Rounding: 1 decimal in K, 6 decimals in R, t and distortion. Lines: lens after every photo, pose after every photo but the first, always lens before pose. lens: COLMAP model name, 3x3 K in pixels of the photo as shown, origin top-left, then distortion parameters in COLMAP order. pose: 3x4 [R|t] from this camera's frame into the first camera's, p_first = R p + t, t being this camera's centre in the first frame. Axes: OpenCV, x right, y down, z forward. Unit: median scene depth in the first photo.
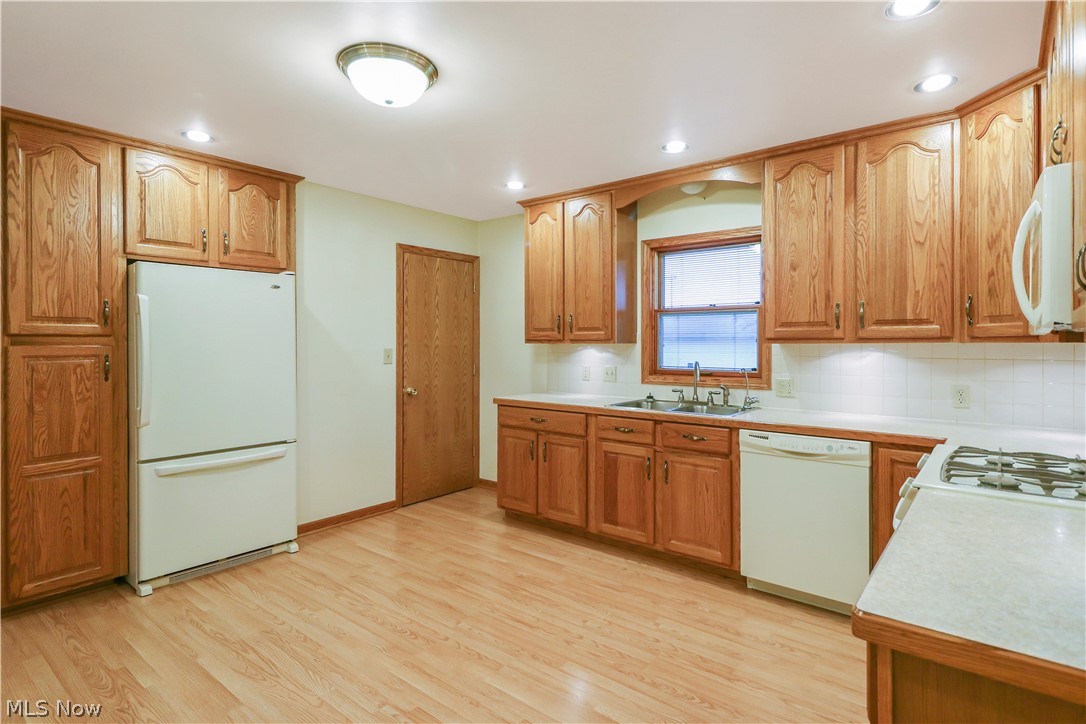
lens RADIAL K [[555.9, 0, 544.7], [0, 555.9, 339.5], [0, 0, 1]] dist [0.024242, -0.000311]
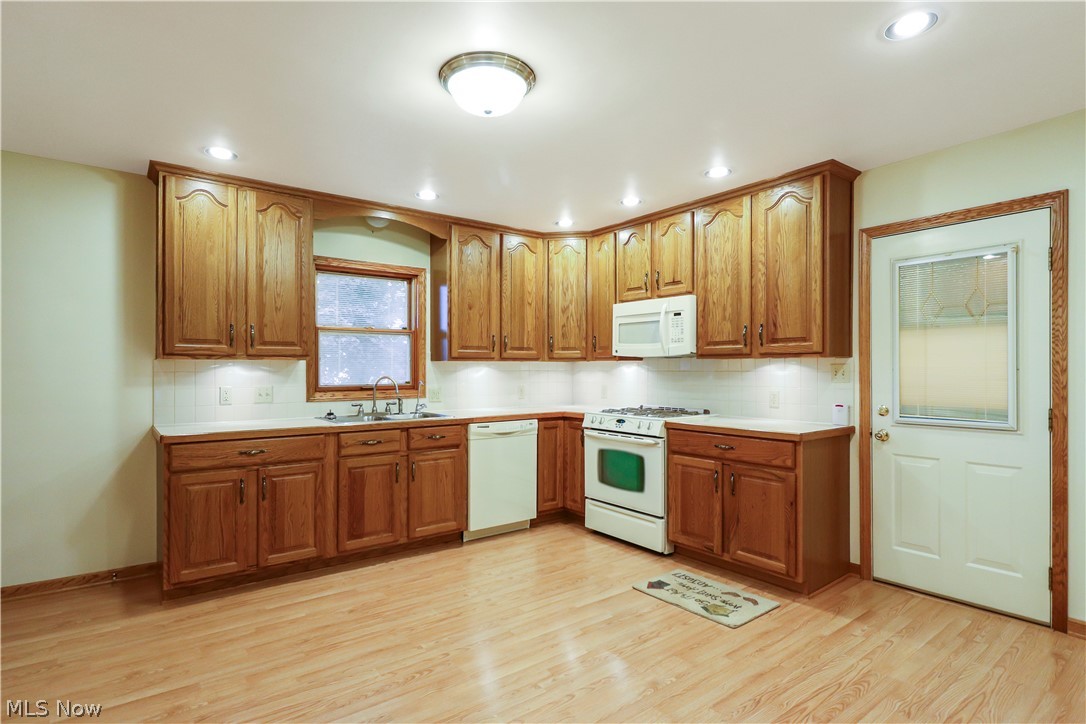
lens RADIAL K [[564.7, 0, 543.0], [0, 564.7, 362.0], [0, 0, 1]] dist [-0.001108, -0.001097]
pose [[0.235648, 0.010591, 0.971781, -0.855048], [-0.005802, 0.999938, -0.009491, 0.020631], [-0.971821, -0.003401, 0.235695, 0.463214]]
